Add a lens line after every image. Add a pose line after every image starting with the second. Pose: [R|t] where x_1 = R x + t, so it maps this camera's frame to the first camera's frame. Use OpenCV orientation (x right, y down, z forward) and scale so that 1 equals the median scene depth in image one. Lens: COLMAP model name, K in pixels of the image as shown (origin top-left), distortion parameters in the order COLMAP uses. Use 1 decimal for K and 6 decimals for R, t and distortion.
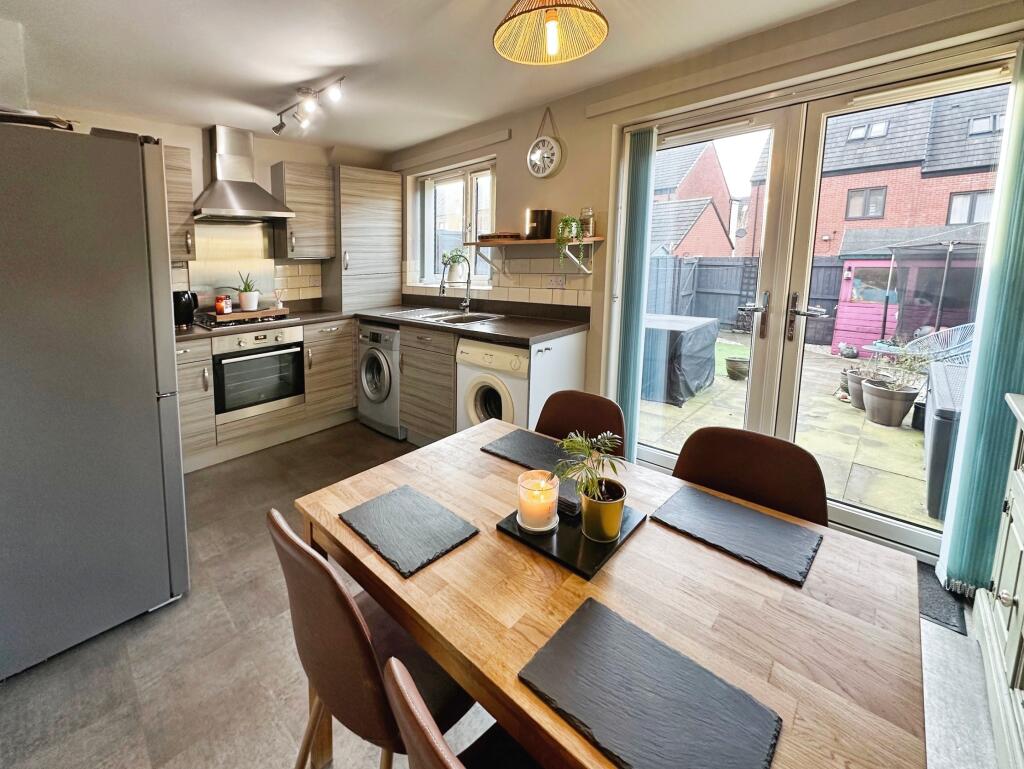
lens RADIAL K [[415.8, 0, 512.8], [0, 415.8, 382.2], [0, 0, 1]] dist [-0.000803, -0.000049]
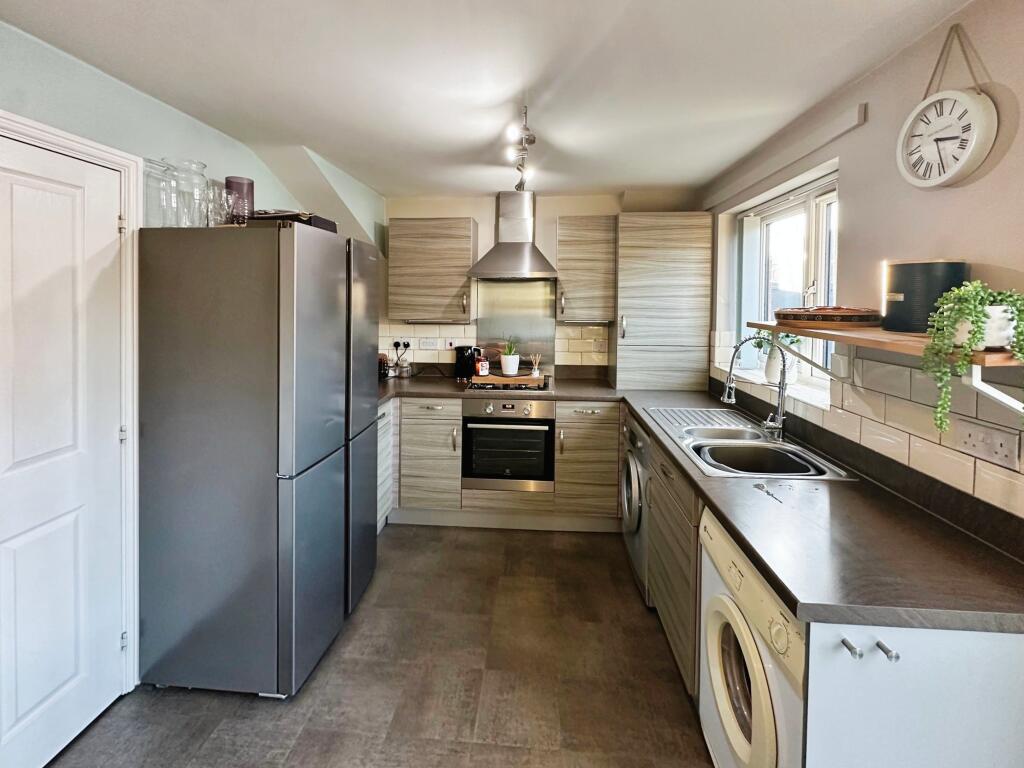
lens RADIAL K [[454.5, 0, 508.5], [0, 454.5, 311.9], [0, 0, 1]] dist [-0.000222, -0.000971]
pose [[0.616415, 0.051978, -0.785704, 0.132519], [-0.251693, 0.958478, -0.134055, -0.167769], [0.746112, 0.280390, 0.603903, 0.362177]]
